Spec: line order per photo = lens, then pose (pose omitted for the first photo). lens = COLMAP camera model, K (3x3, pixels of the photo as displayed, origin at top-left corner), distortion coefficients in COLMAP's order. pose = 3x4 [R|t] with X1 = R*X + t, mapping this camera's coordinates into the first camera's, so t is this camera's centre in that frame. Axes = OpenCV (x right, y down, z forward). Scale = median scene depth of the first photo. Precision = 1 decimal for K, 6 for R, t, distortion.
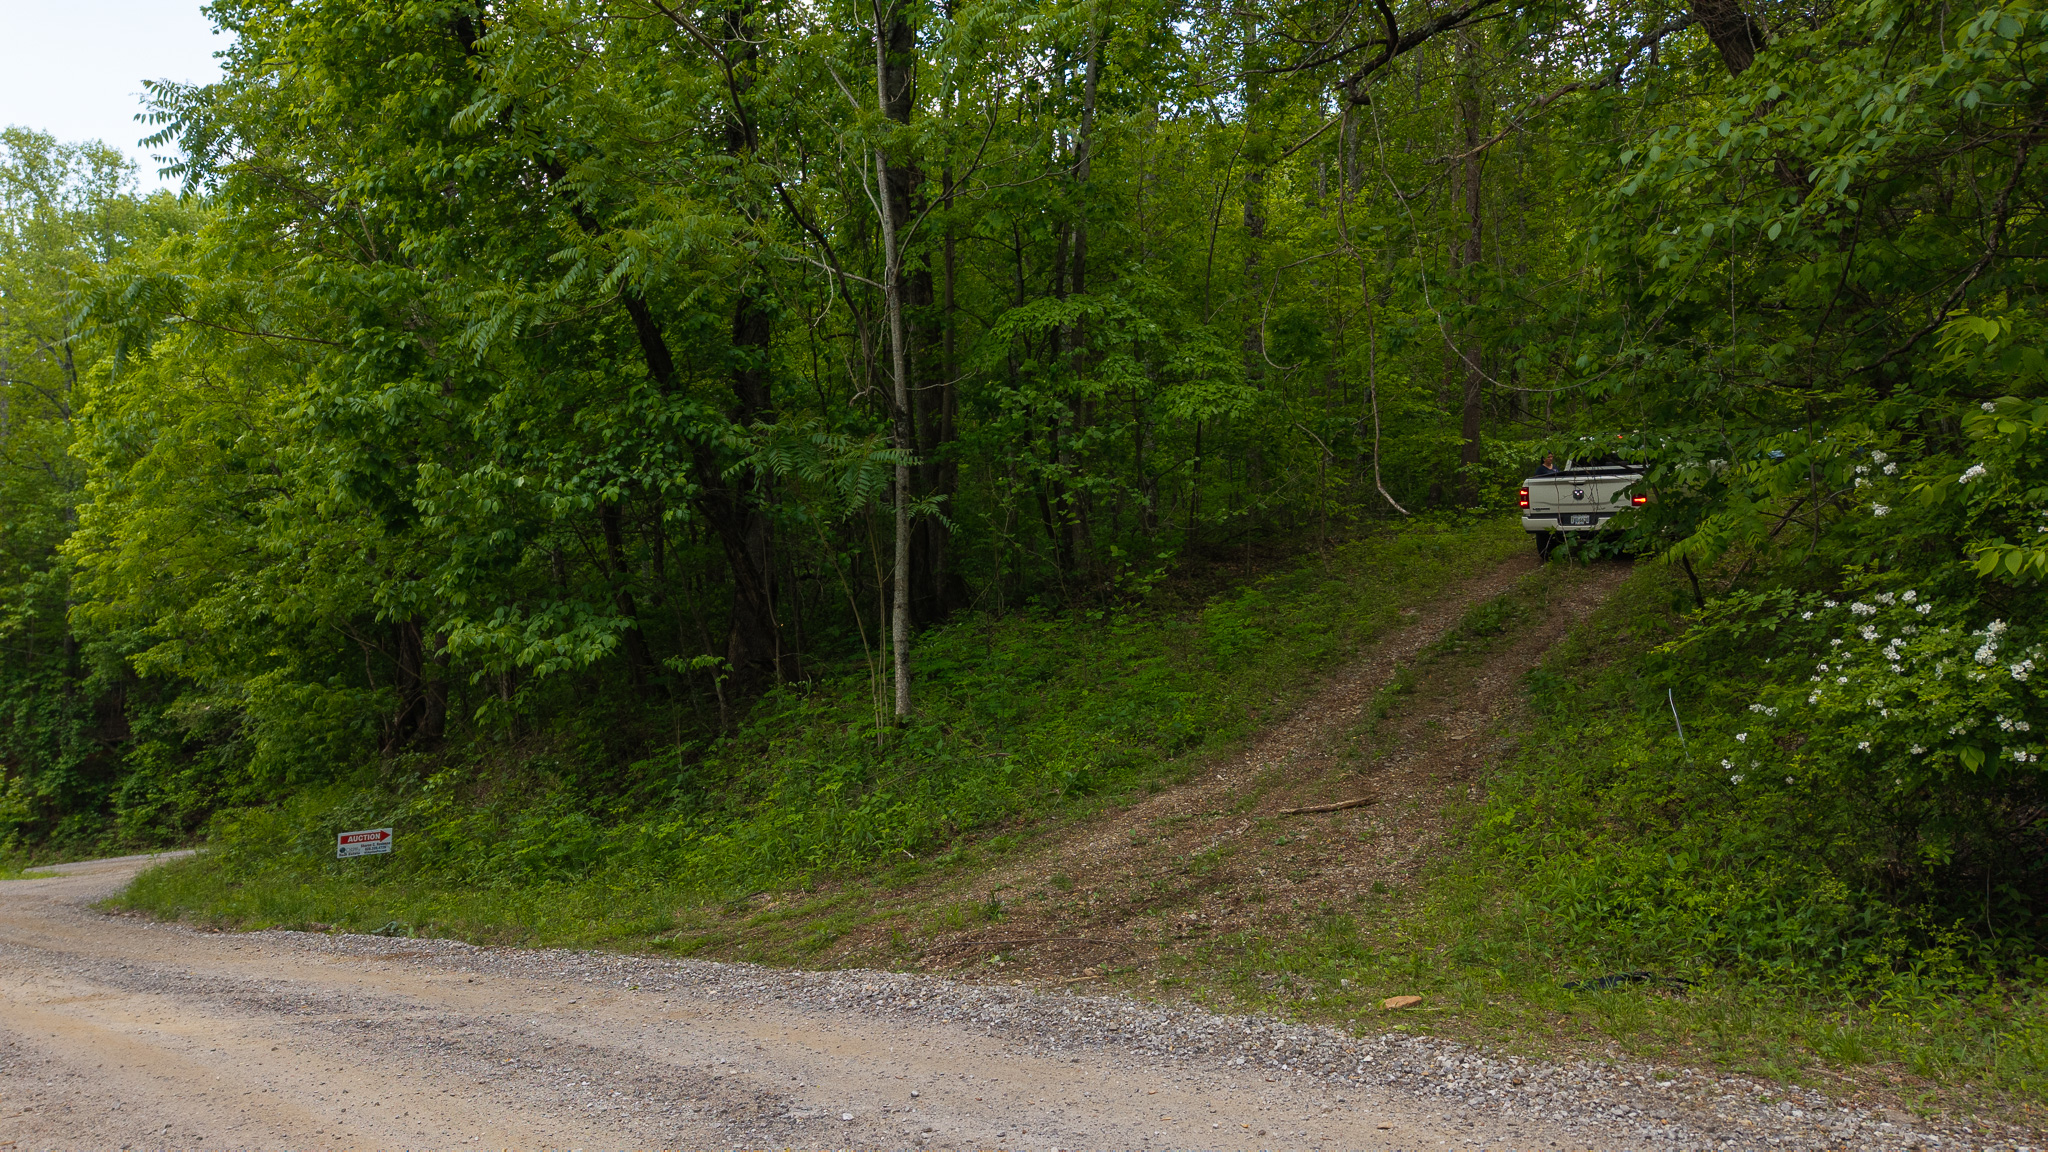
lens RADIAL K [[1536.0, 0, 1032.0], [0, 1536.0, 518.8], [0, 0, 1]] dist [0.234362, -0.092793]
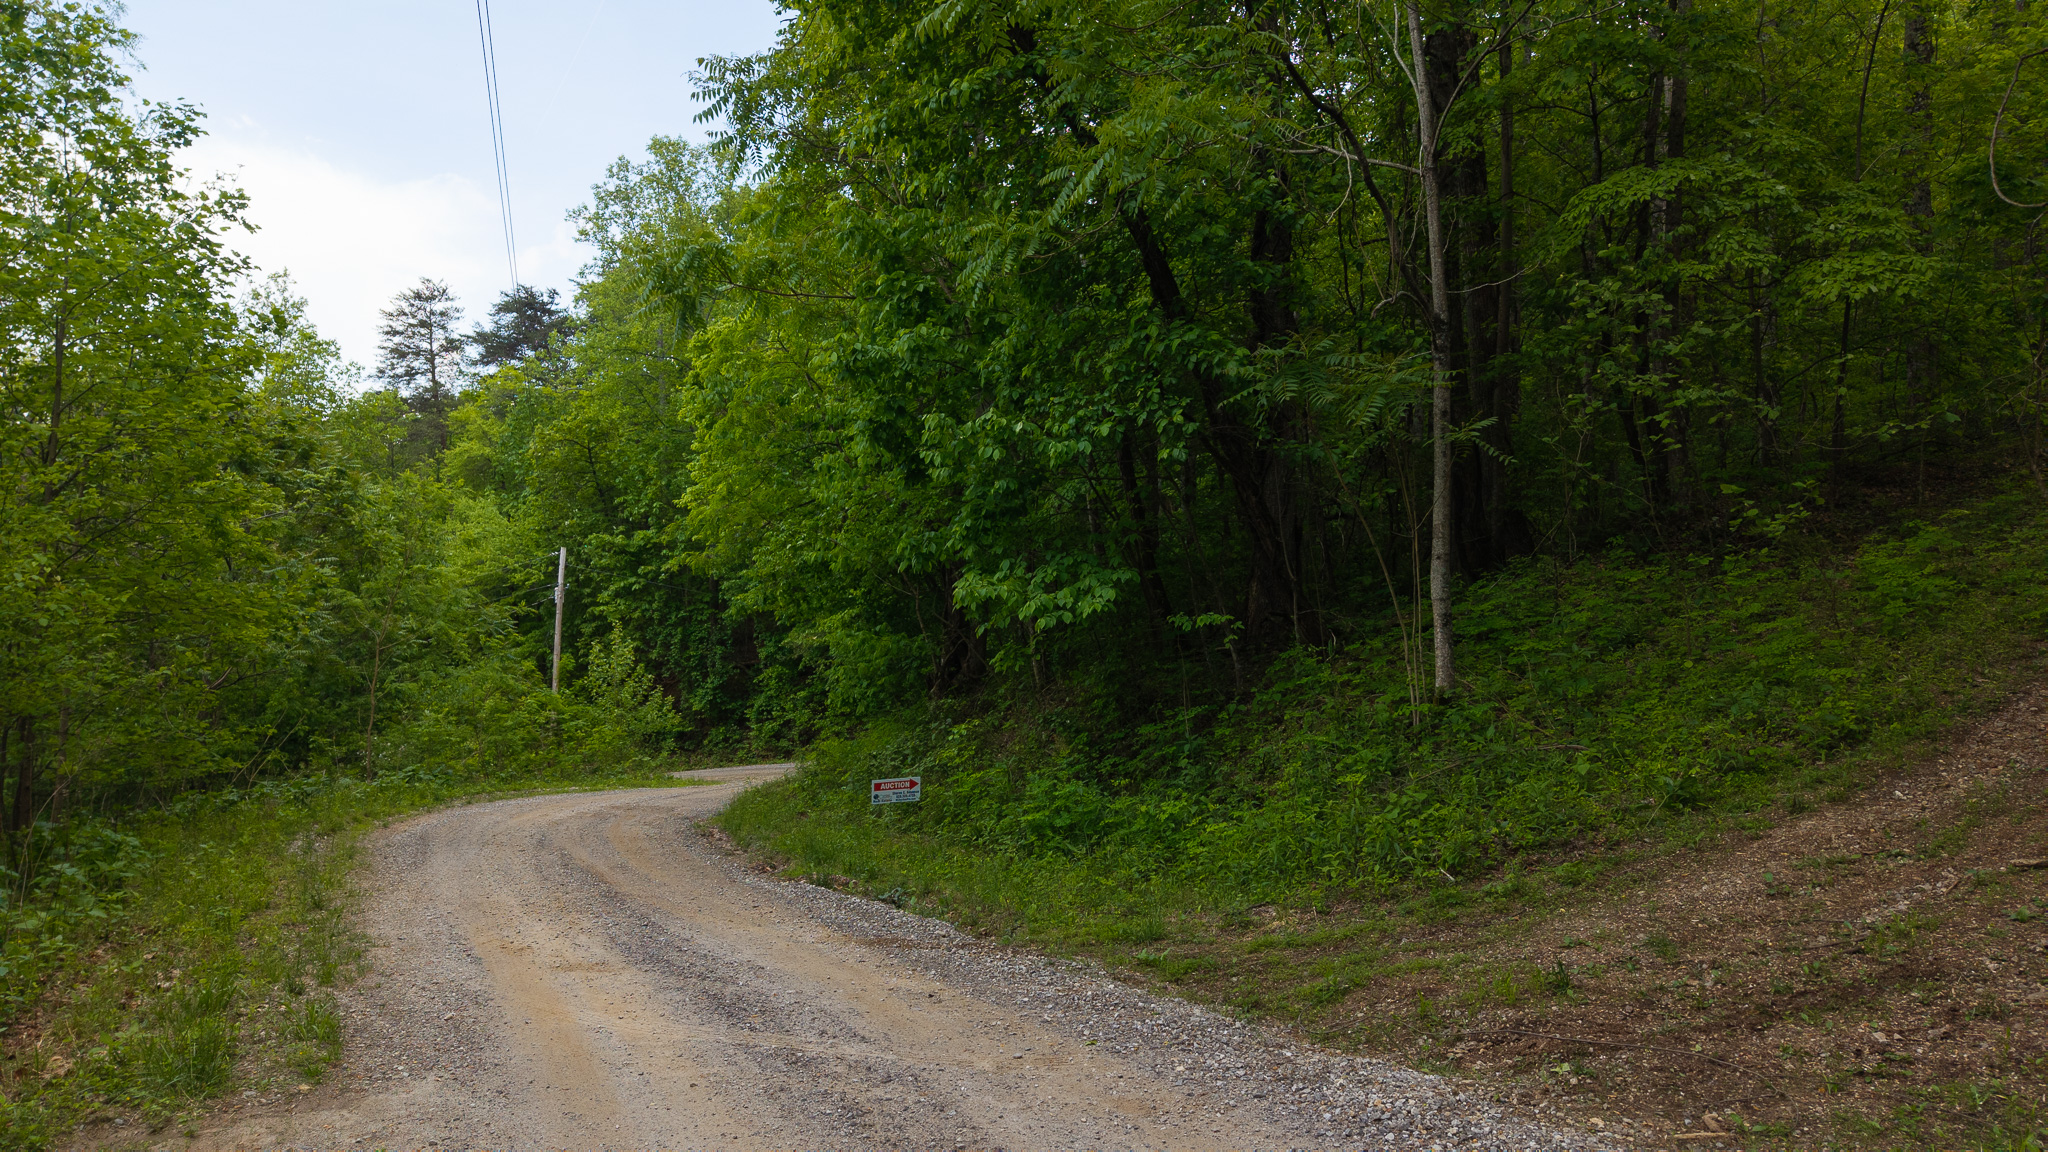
lens RADIAL K [[1468.0, 0, 971.0], [0, 1468.0, 579.1], [0, 0, 1]] dist [0.035576, -0.042516]
pose [[0.917602, -0.002215, -0.397494, -0.001761], [0.038003, 0.995893, 0.082180, -0.005978], [0.395680, -0.090515, 0.913917, 0.173144]]
